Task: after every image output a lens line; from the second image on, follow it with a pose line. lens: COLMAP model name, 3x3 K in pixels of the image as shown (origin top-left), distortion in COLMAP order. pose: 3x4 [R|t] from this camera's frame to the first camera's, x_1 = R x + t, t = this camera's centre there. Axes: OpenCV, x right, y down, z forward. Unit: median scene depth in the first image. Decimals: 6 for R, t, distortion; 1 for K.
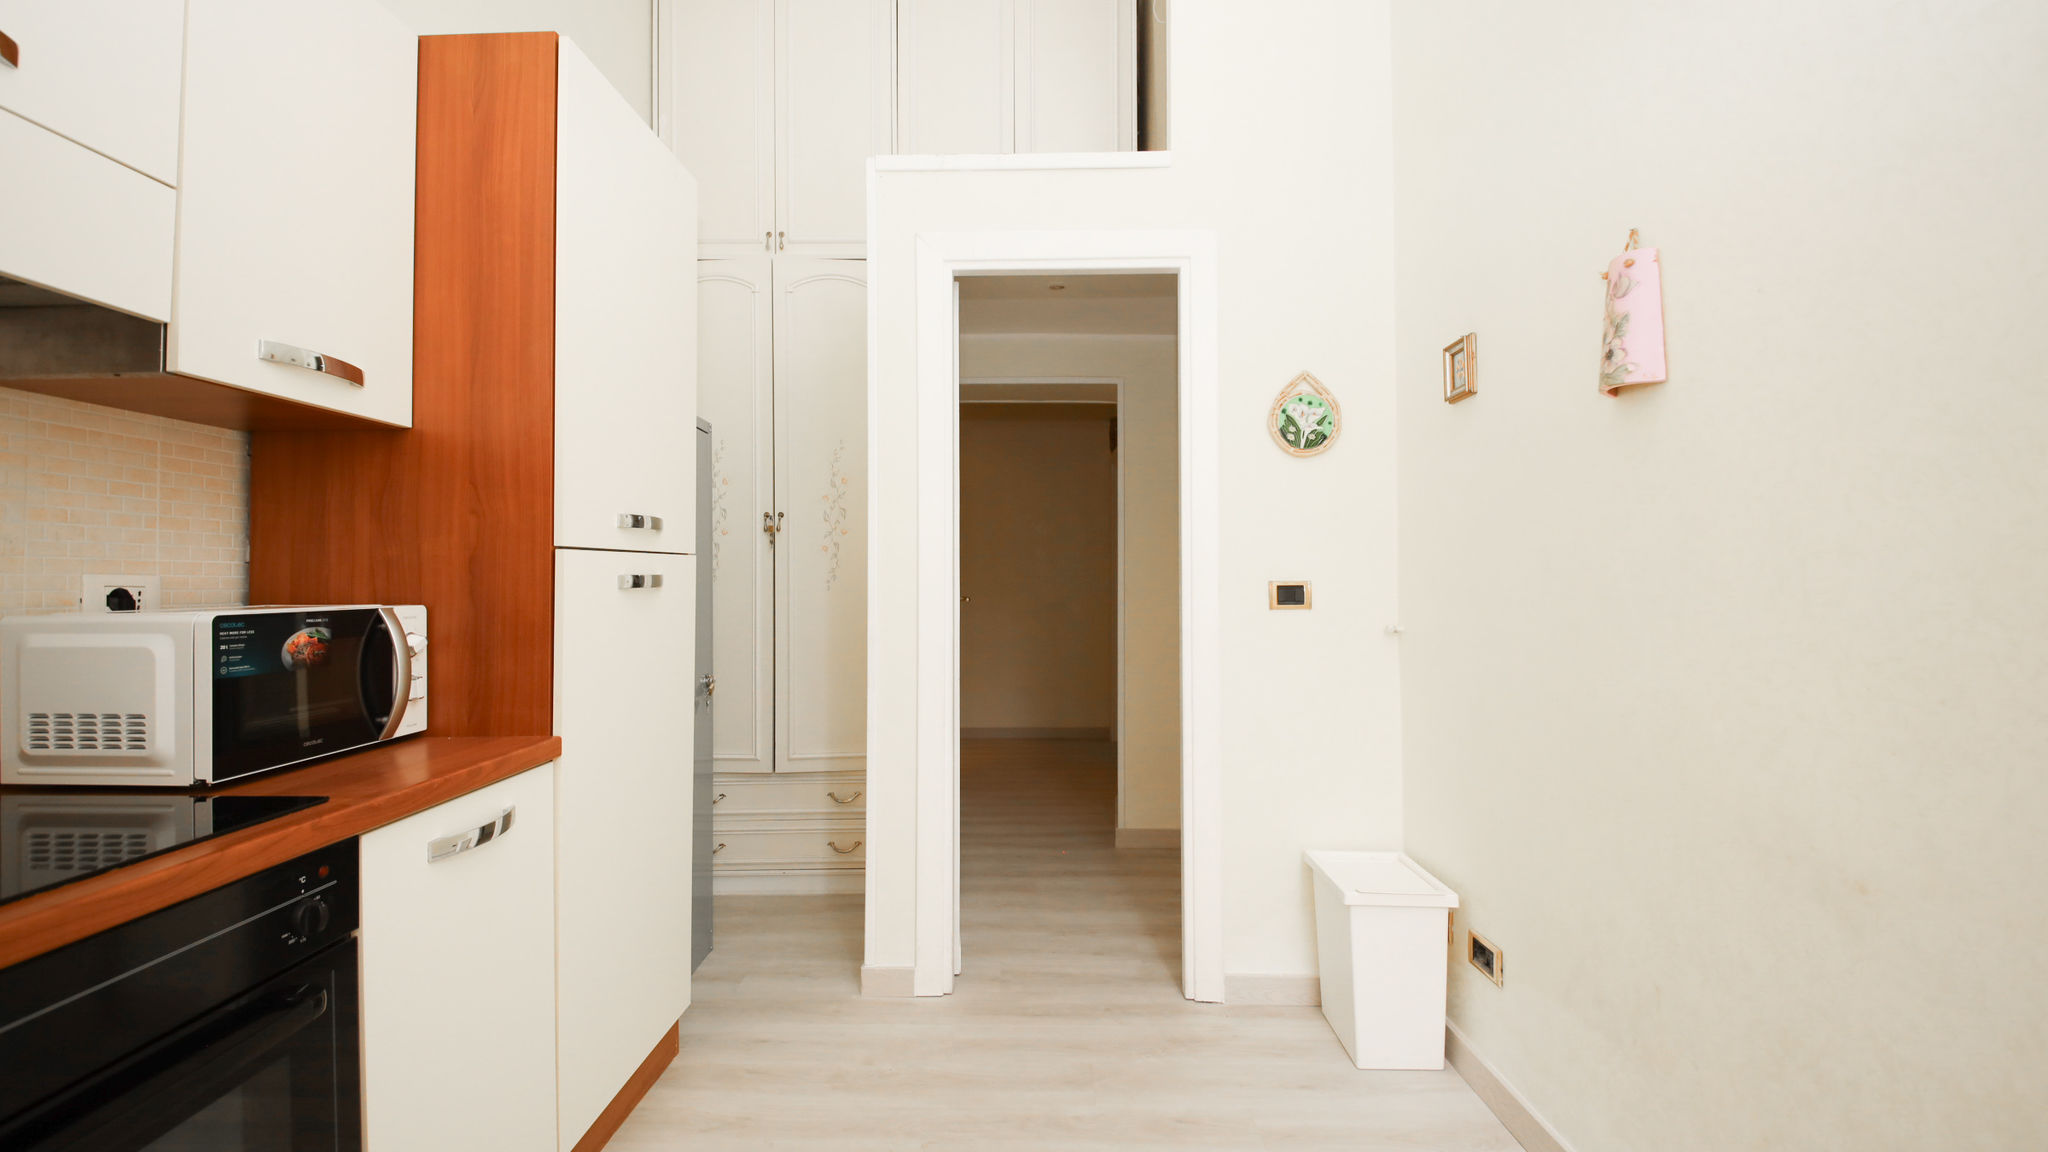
lens RADIAL K [[876.9, 0, 1018.7], [0, 876.9, 571.6], [0, 0, 1]] dist [0.025735, -0.025151]
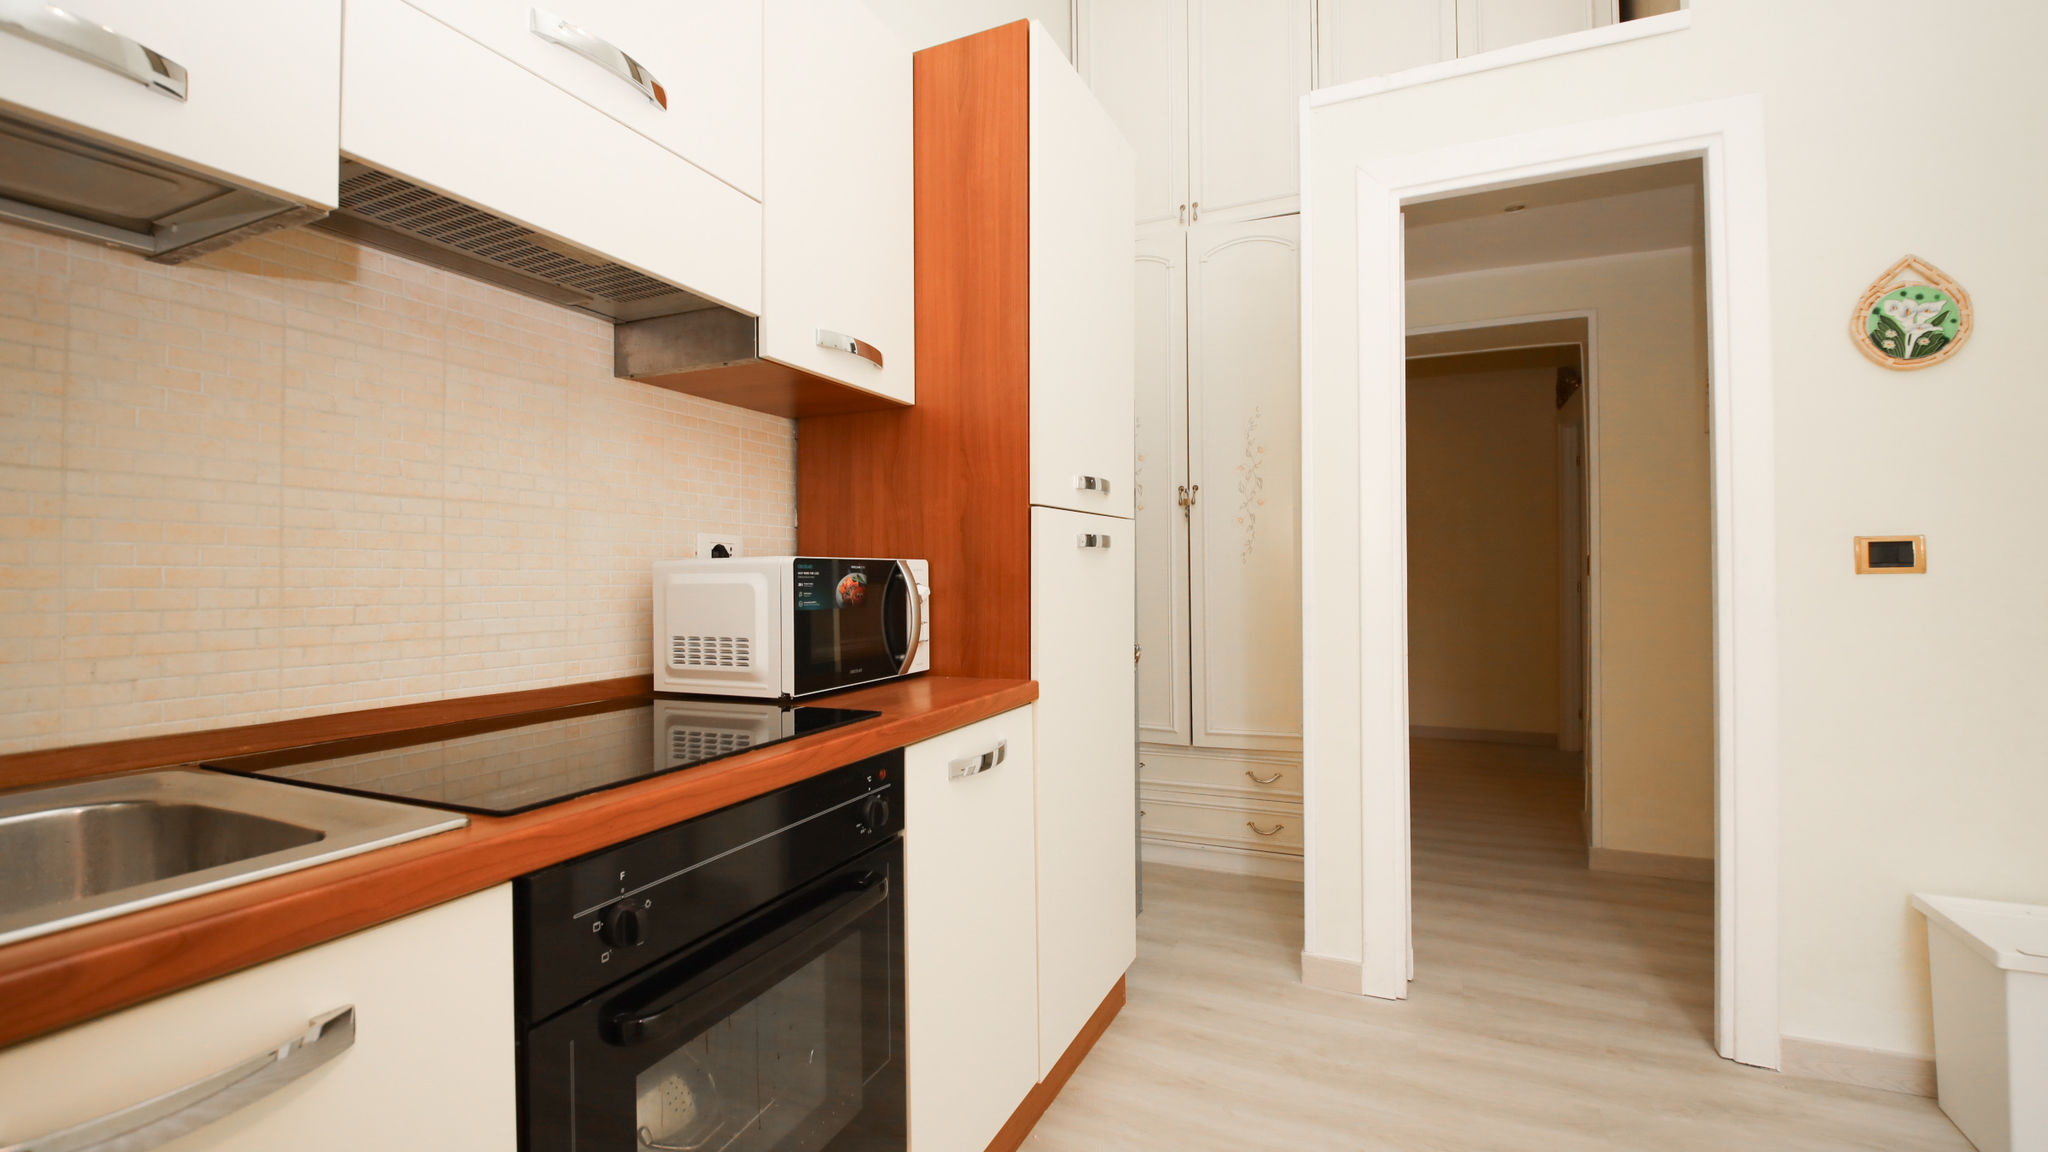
lens RADIAL K [[876.9, 0, 1018.7], [0, 876.9, 571.6], [0, 0, 1]] dist [0.025735, -0.025151]
pose [[0.913924, -0.006291, -0.405836, -0.107161], [0.009366, 0.999941, 0.005591, 0.047543], [0.405777, -0.008911, 0.913929, 0.019656]]
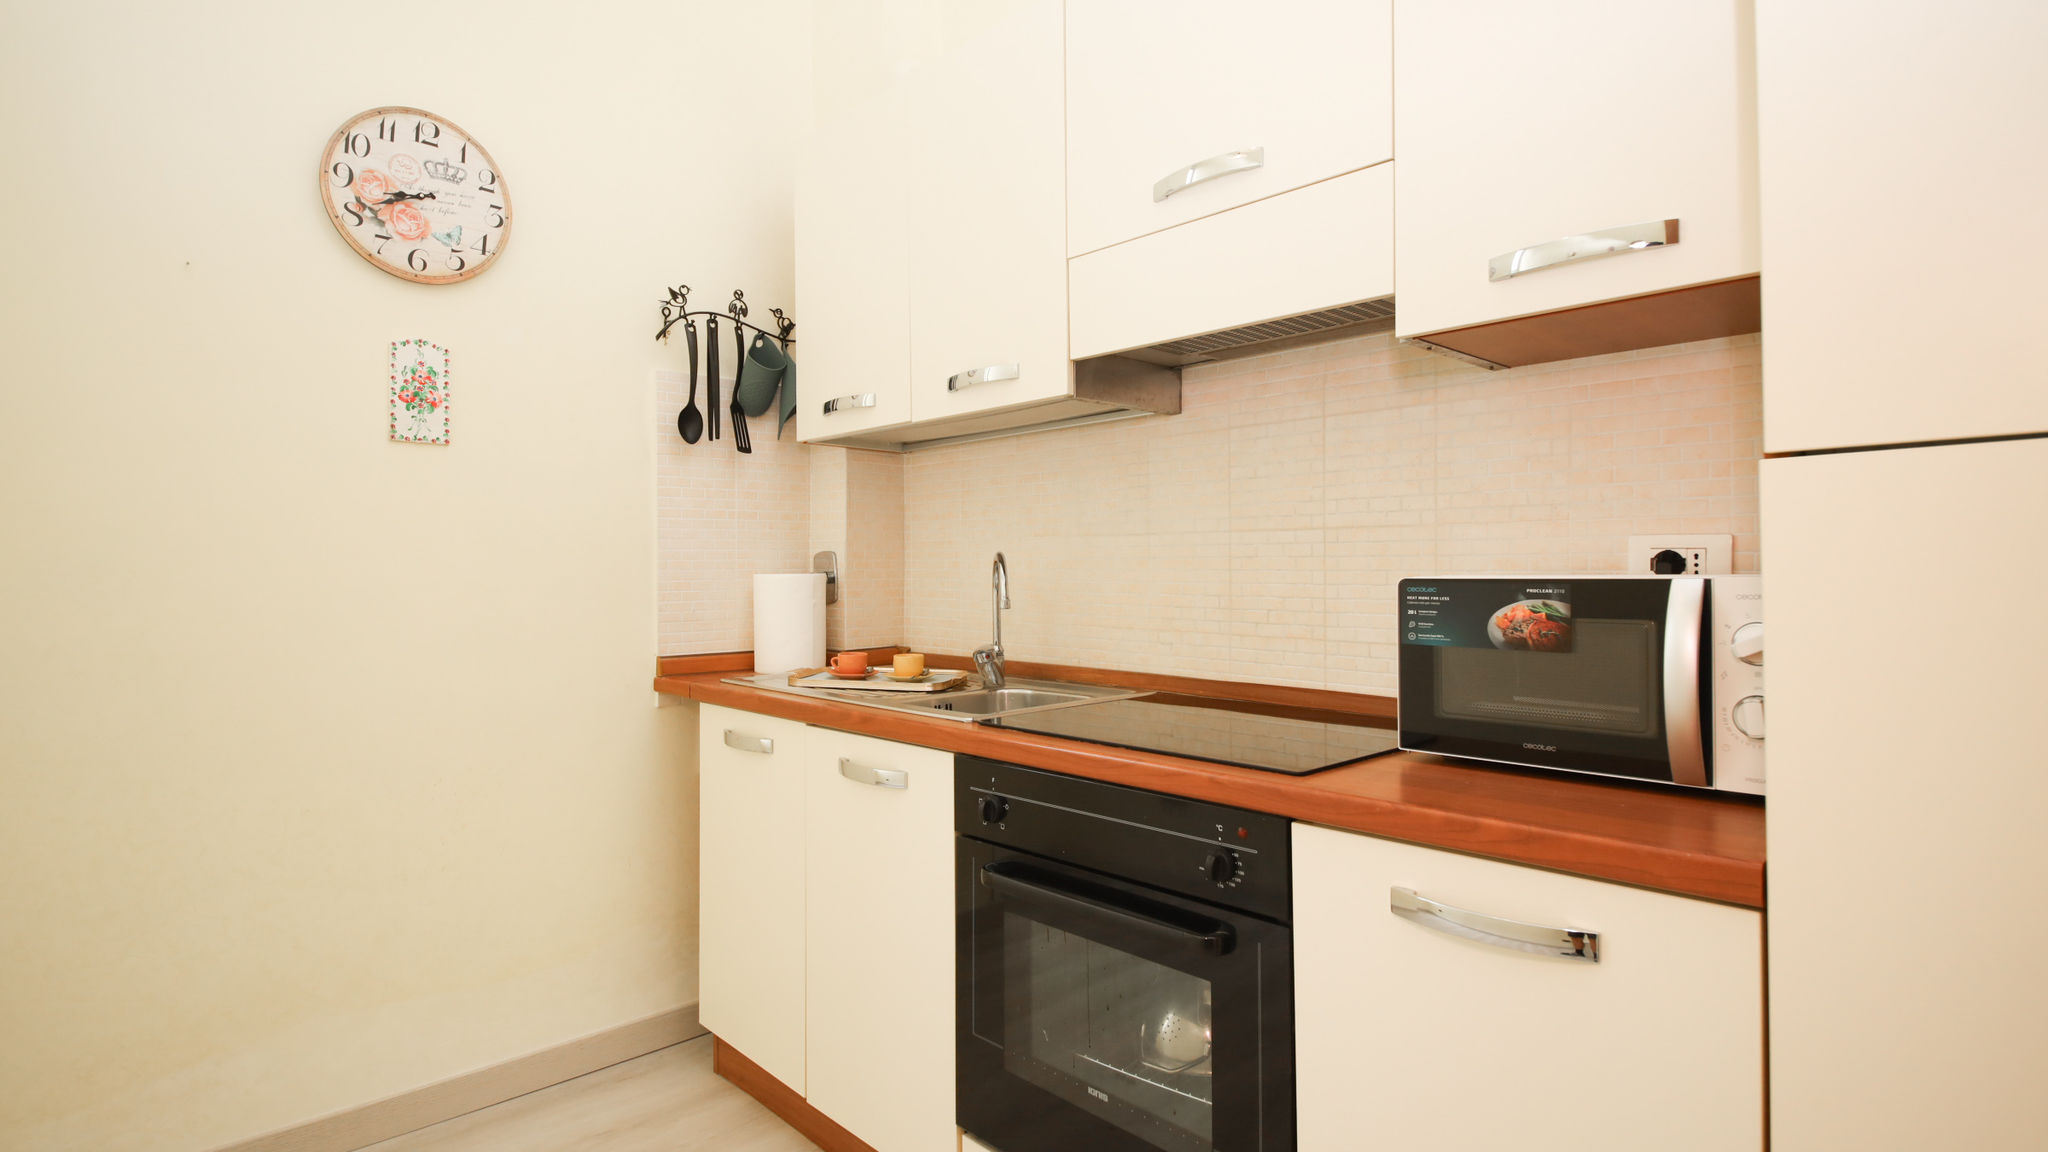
lens RADIAL K [[1032.1, 0, 1023.1], [0, 1032.1, 564.6], [0, 0, 1]] dist [0.015376, -0.000160]
pose [[-0.724163, 0.004811, -0.689612, 0.132919], [0.015256, 0.999843, -0.009045, 0.028044], [0.689460, -0.017070, -0.724122, 1.123072]]
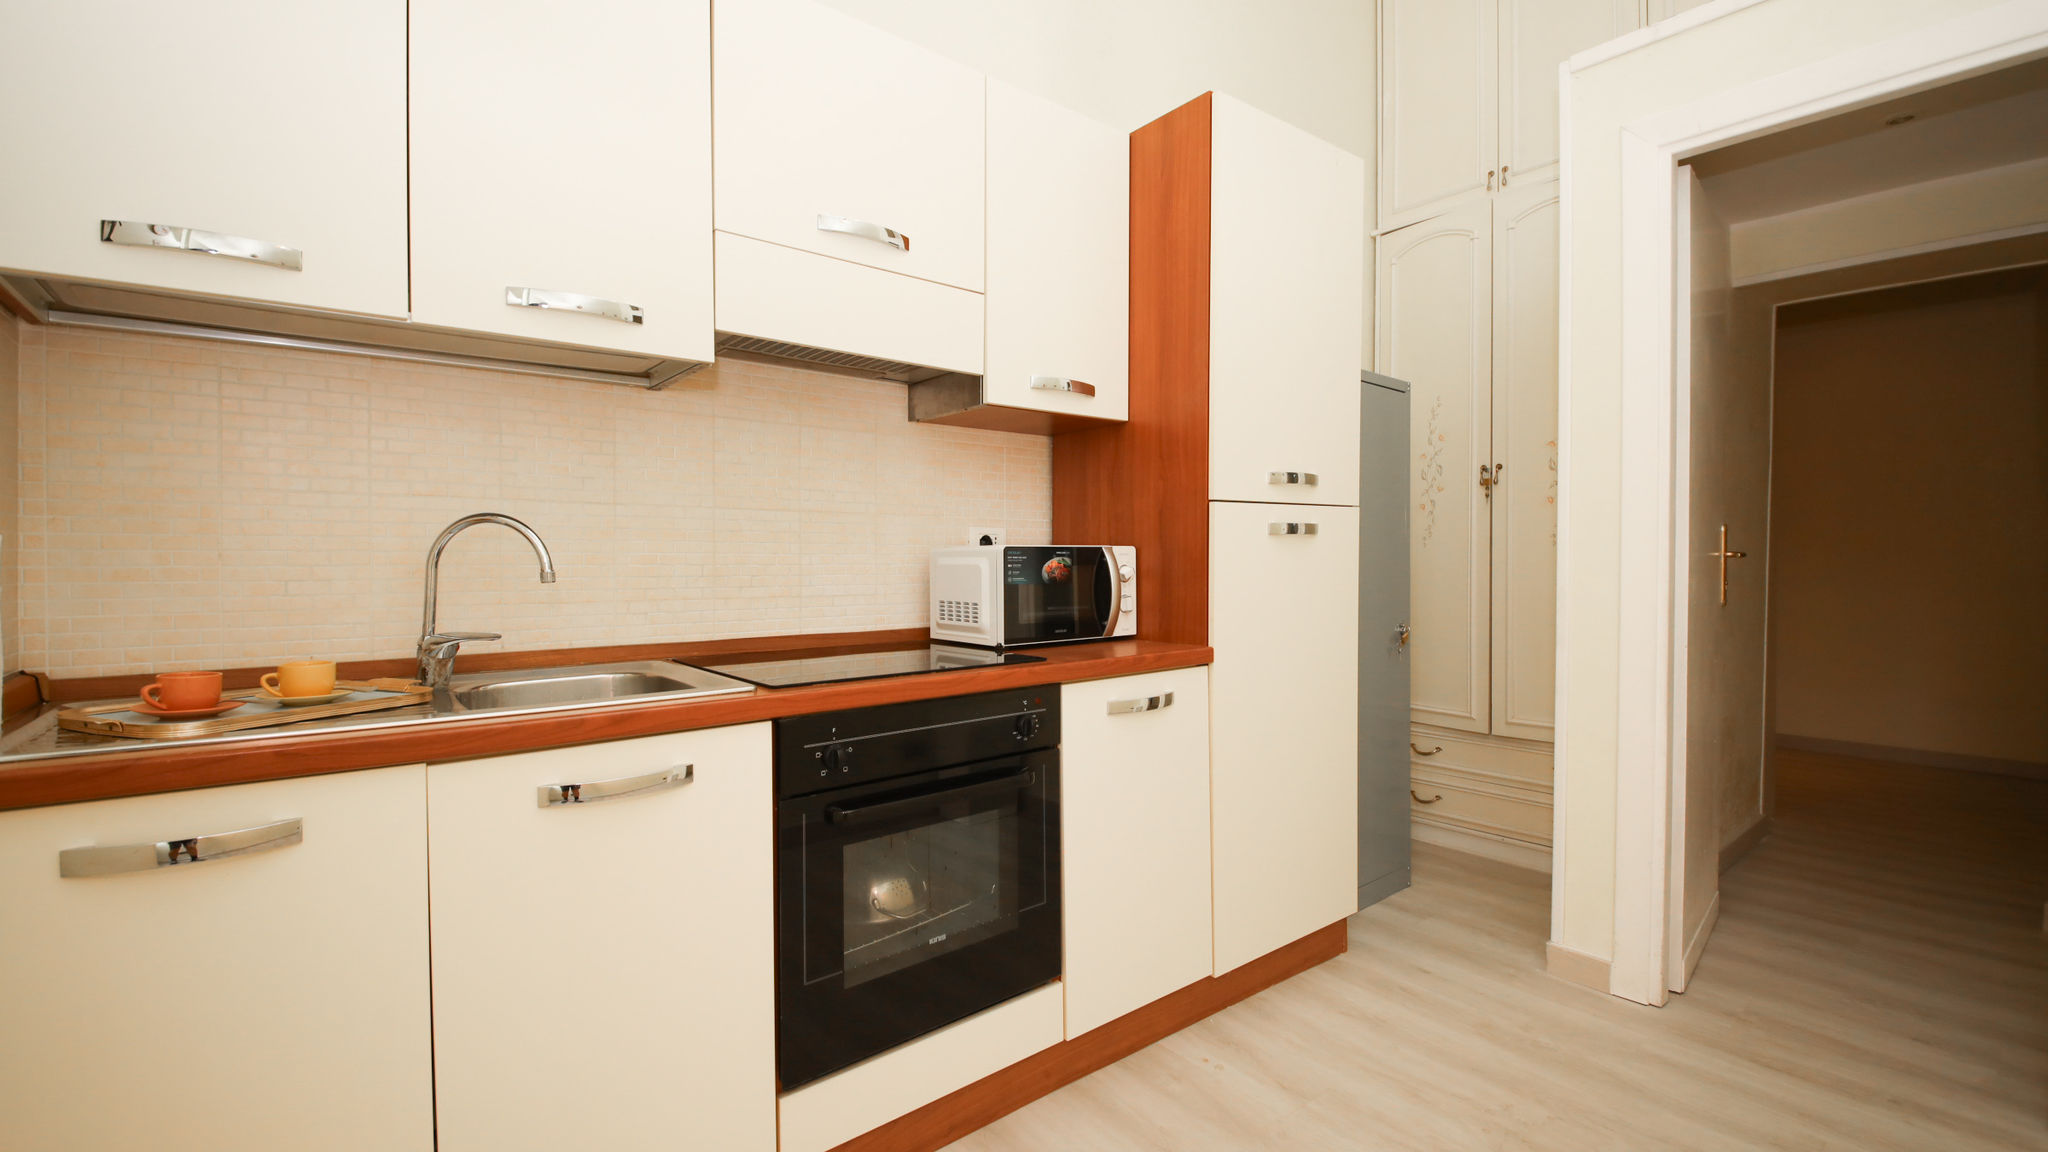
lens RADIAL K [[876.9, 0, 1018.7], [0, 876.9, 571.6], [0, 0, 1]] dist [0.025735, -0.025151]
pose [[0.635297, 0.013961, -0.772142, 0.286934], [0.009564, 0.999618, 0.025943, 0.040082], [0.772209, -0.023866, 0.634920, -0.030330]]
